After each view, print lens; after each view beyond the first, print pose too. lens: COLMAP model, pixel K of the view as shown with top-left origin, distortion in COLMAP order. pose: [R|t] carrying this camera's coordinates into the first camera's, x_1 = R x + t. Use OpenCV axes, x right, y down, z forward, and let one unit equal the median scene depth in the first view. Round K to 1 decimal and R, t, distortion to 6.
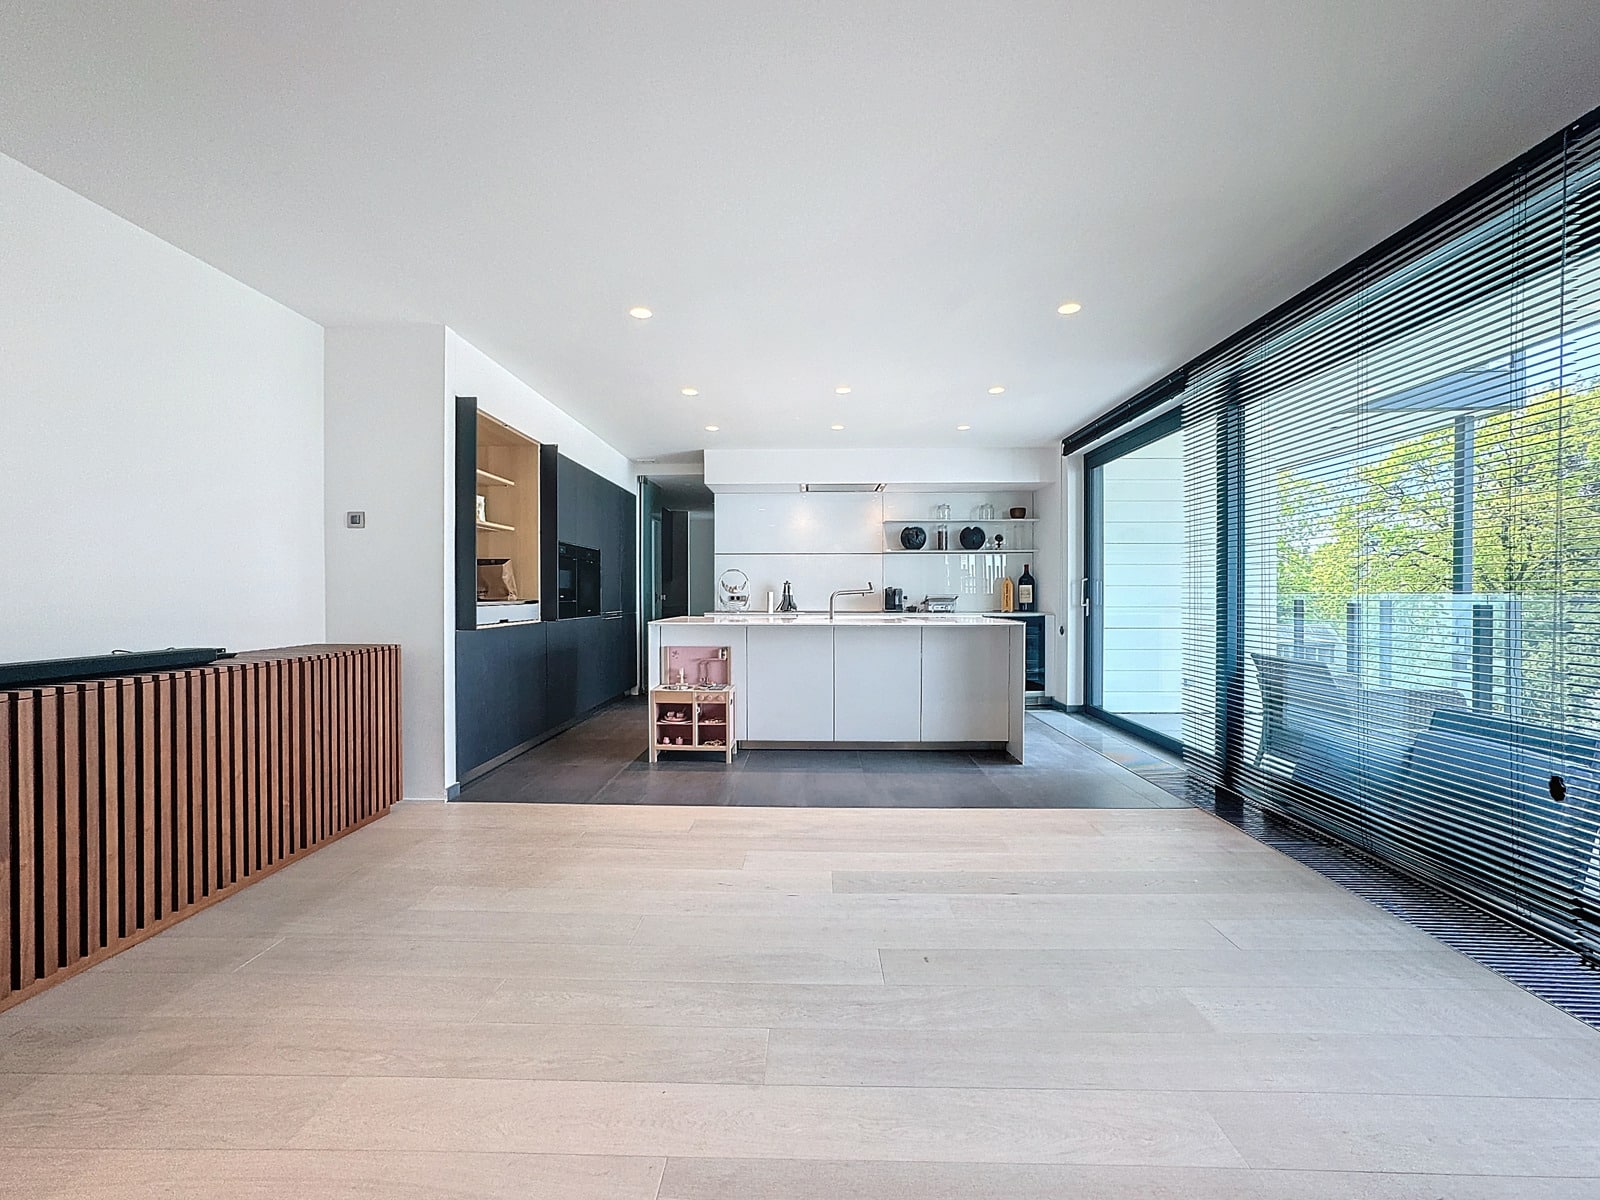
lens RADIAL K [[651.0, 0, 785.0], [0, 651.0, 598.8], [0, 0, 1]] dist [-0.014838, 0.003706]
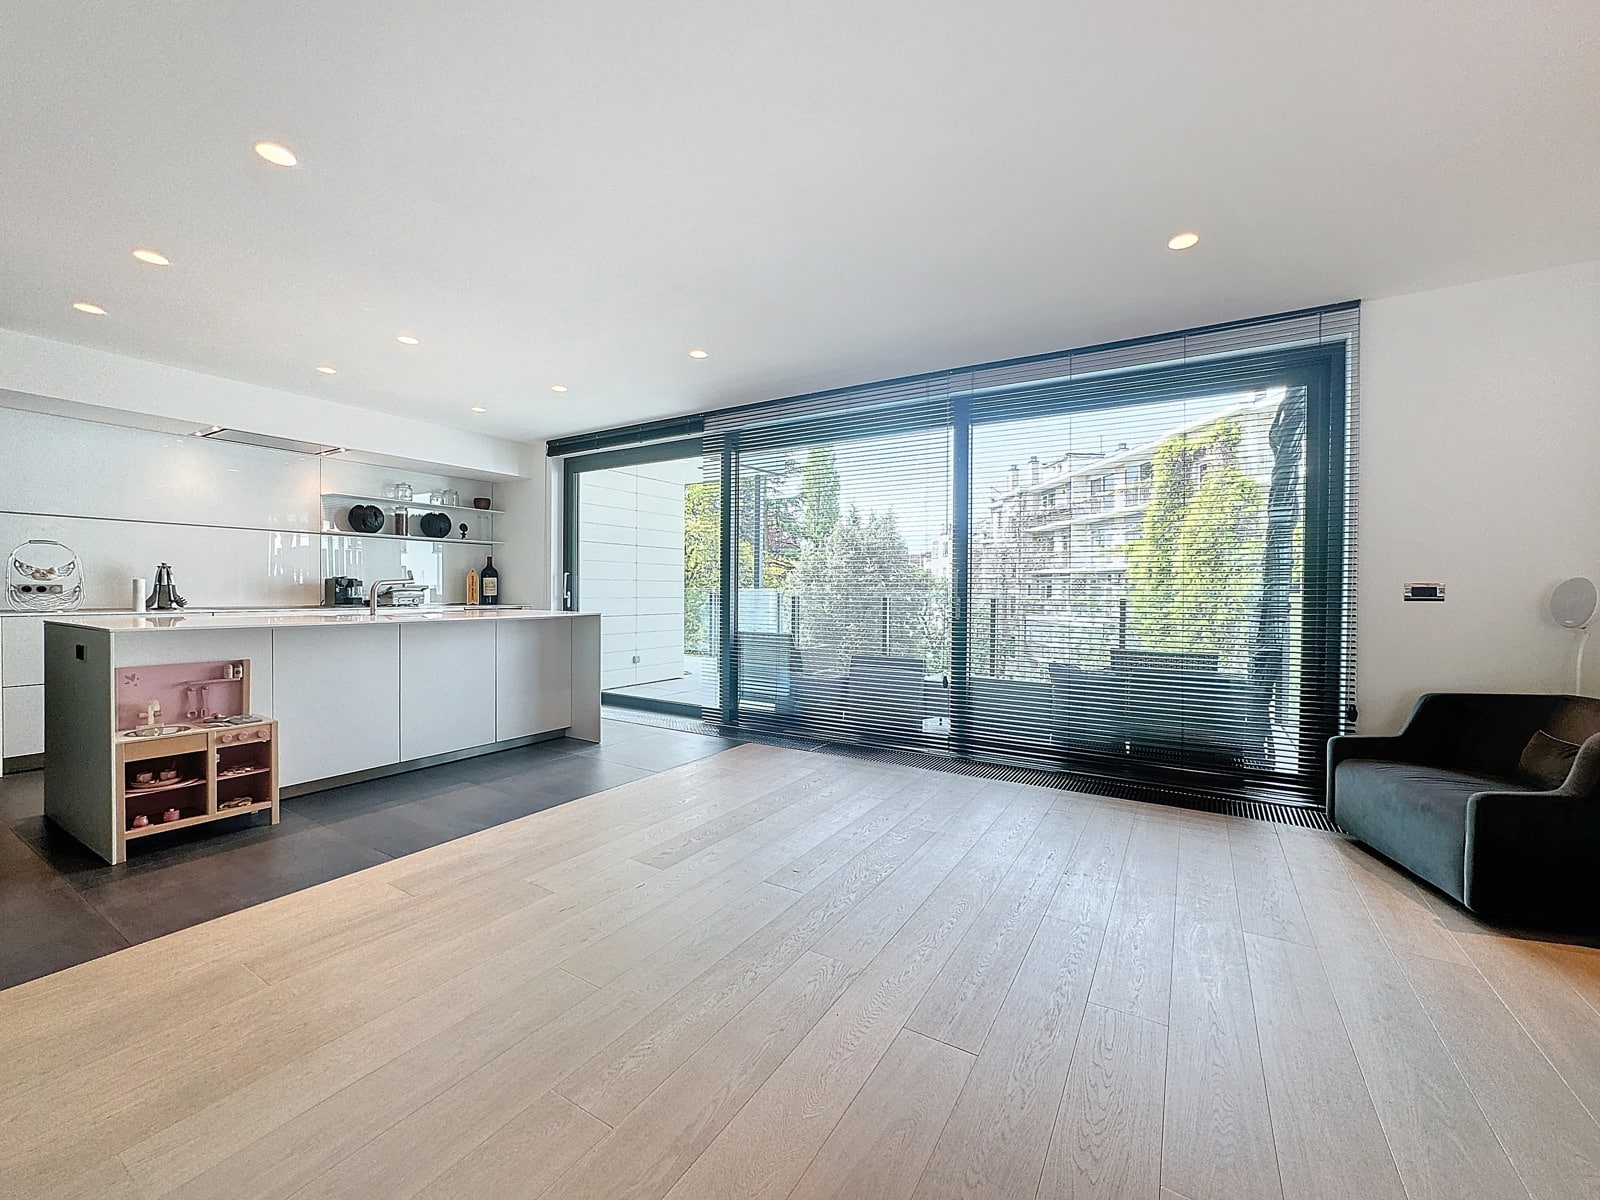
lens RADIAL K [[651.0, 0, 805.7], [0, 651.0, 598.4], [0, 0, 1]] dist [-0.014838, 0.003706]
pose [[0.477132, -0.006473, 0.878808, -0.282837], [-0.001472, 0.999966, 0.008164, 0.002263], [-0.878830, -0.005189, 0.477106, 0.113287]]
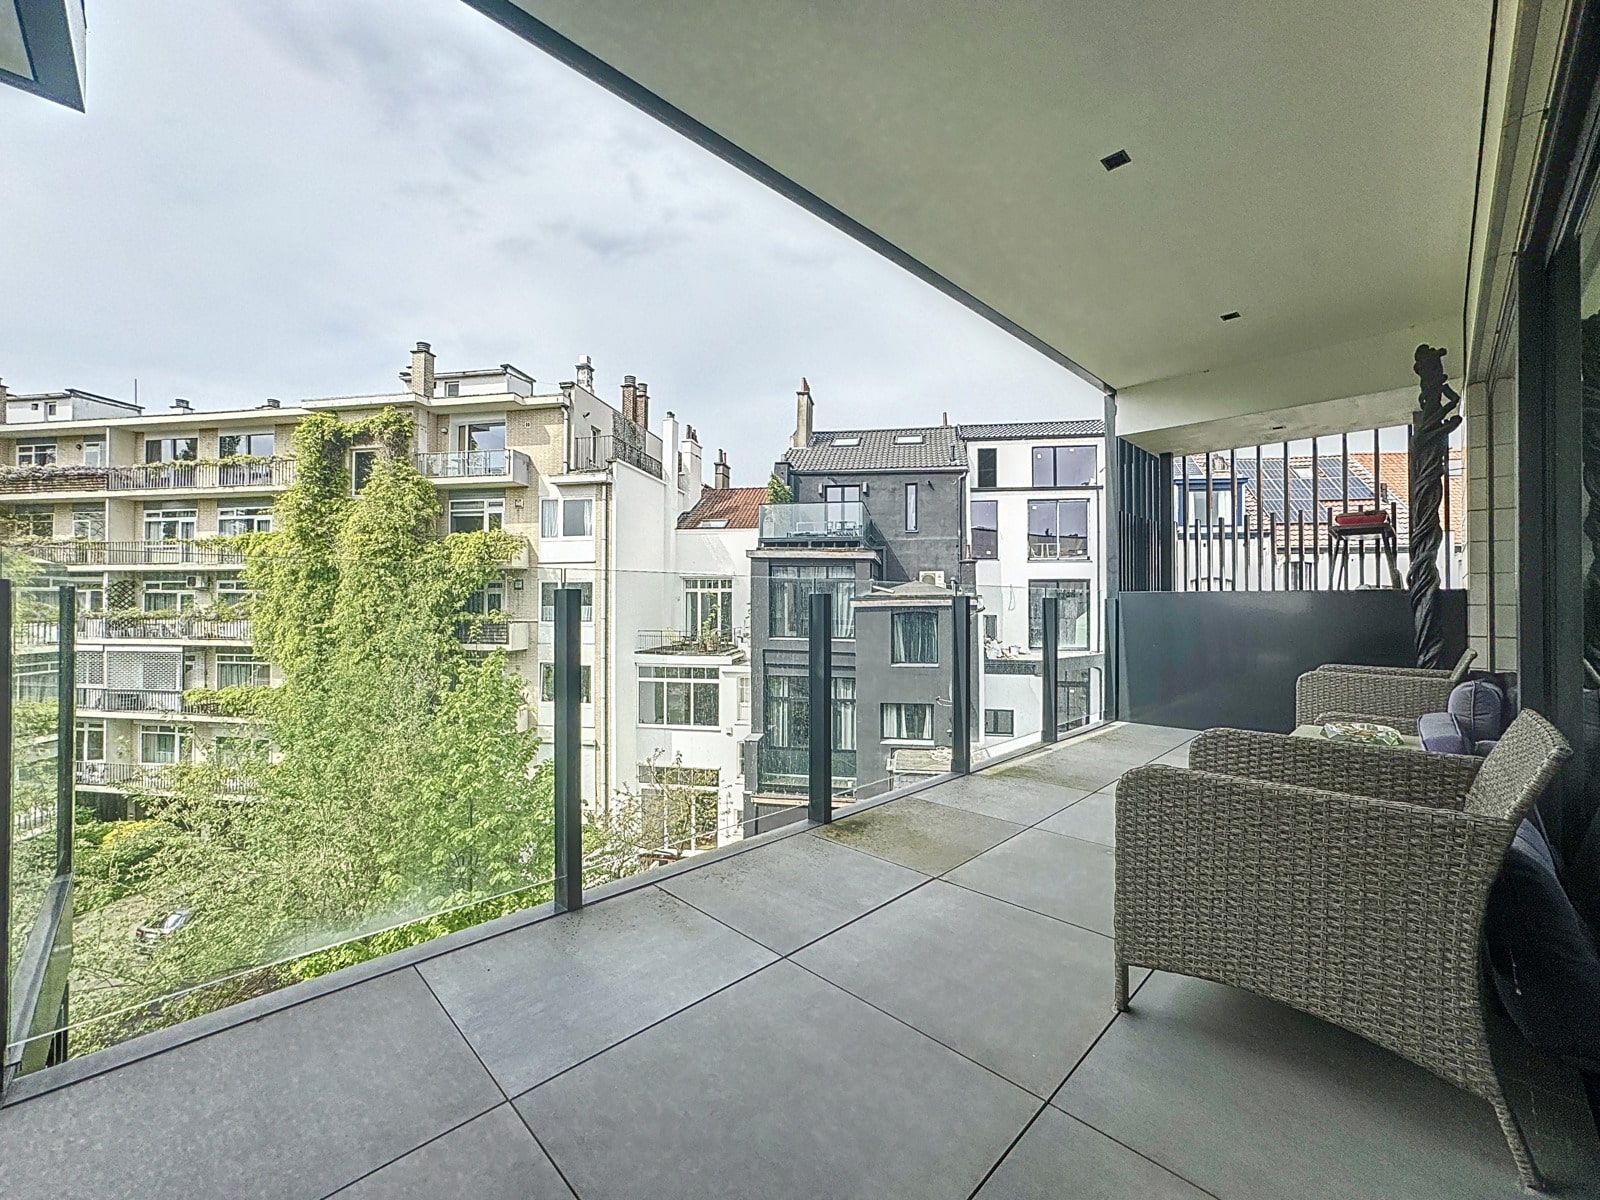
lens RADIAL K [[651.0, 0, 801.6], [0, 651.0, 594.0], [0, 0, 1]] dist [-0.014838, 0.003706]
pose [[-0.730466, 0.008891, 0.682891, 0.441494], [0.003571, 0.999951, -0.009200, -0.000123], [-0.682940, -0.004282, -0.730462, 0.884861]]
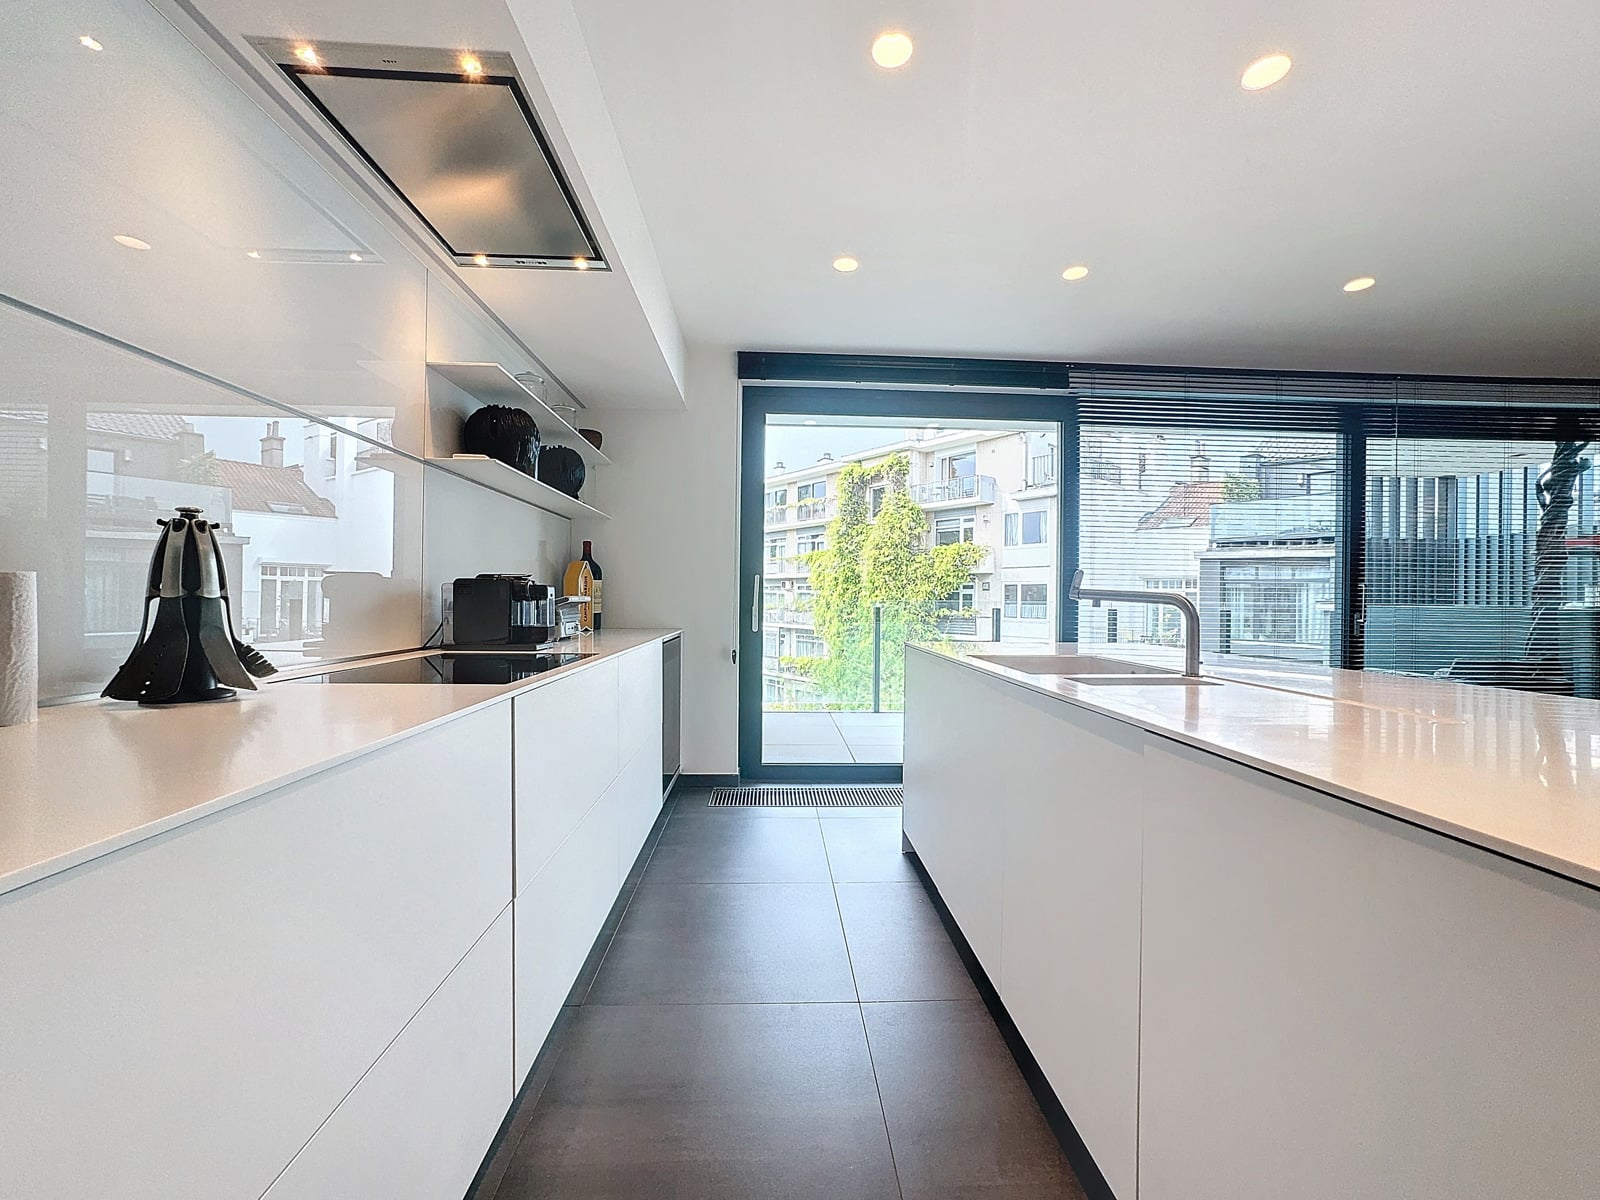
lens RADIAL K [[651.0, 0, 811.4], [0, 651.0, 603.5], [0, 0, 1]] dist [-0.014838, 0.003706]
pose [[-0.103219, -0.008873, 0.994619, -0.190526], [-0.005793, 0.999949, 0.008319, -0.006920], [-0.994642, -0.004903, -0.103265, 0.920458]]
